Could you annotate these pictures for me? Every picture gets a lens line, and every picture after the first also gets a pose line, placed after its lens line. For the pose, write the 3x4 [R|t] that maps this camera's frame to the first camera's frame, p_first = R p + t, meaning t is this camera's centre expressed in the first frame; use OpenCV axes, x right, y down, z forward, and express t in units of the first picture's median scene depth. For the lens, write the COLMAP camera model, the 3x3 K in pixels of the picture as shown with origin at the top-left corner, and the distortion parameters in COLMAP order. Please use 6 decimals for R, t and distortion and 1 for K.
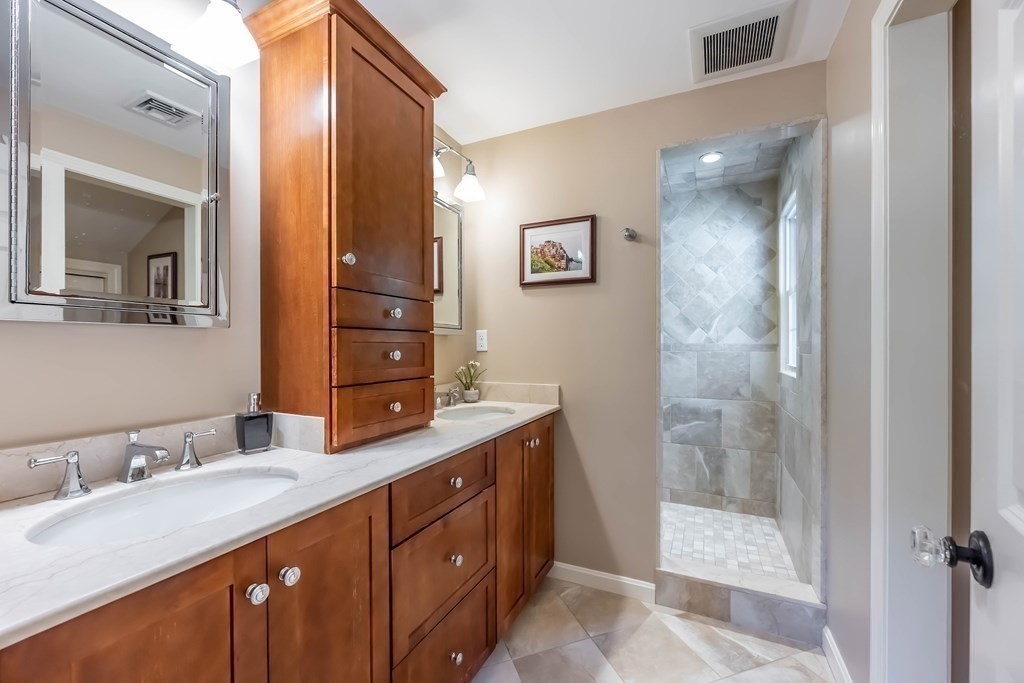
lens RADIAL K [[415.0, 0, 505.3], [0, 415.0, 343.9], [0, 0, 1]] dist [-0.002117, 0.000483]
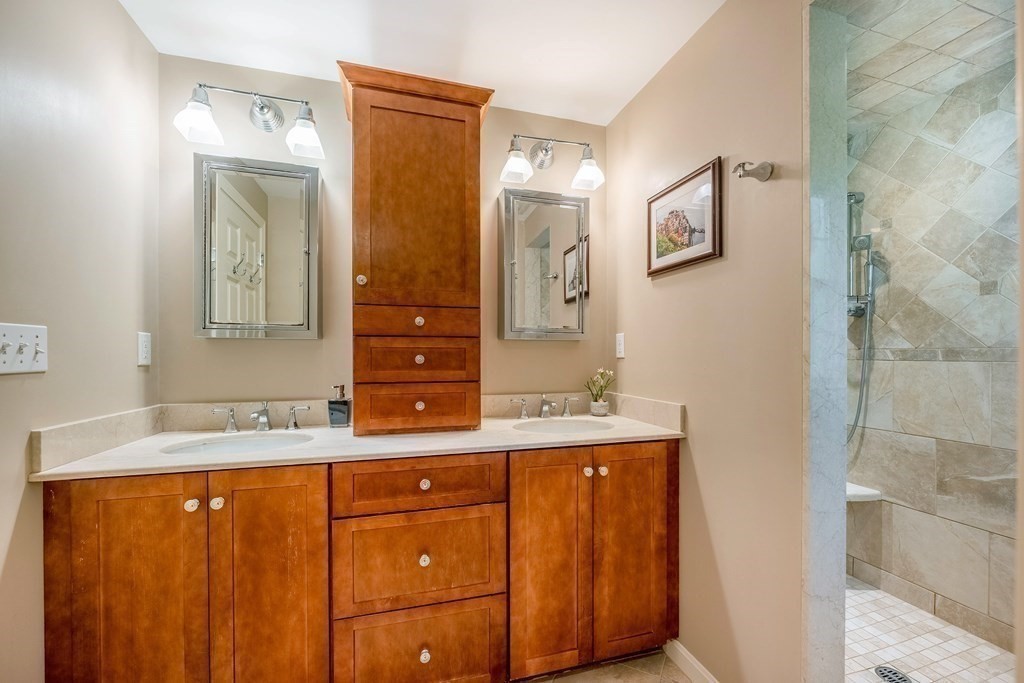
lens RADIAL K [[415.0, 0, 506.7], [0, 415.0, 351.1], [0, 0, 1]] dist [-0.002117, 0.000483]
pose [[0.669856, -0.003990, -0.742481, 0.471823], [0.001908, 0.999992, -0.003652, 0.007020], [0.742489, 0.001029, 0.669857, 0.282271]]
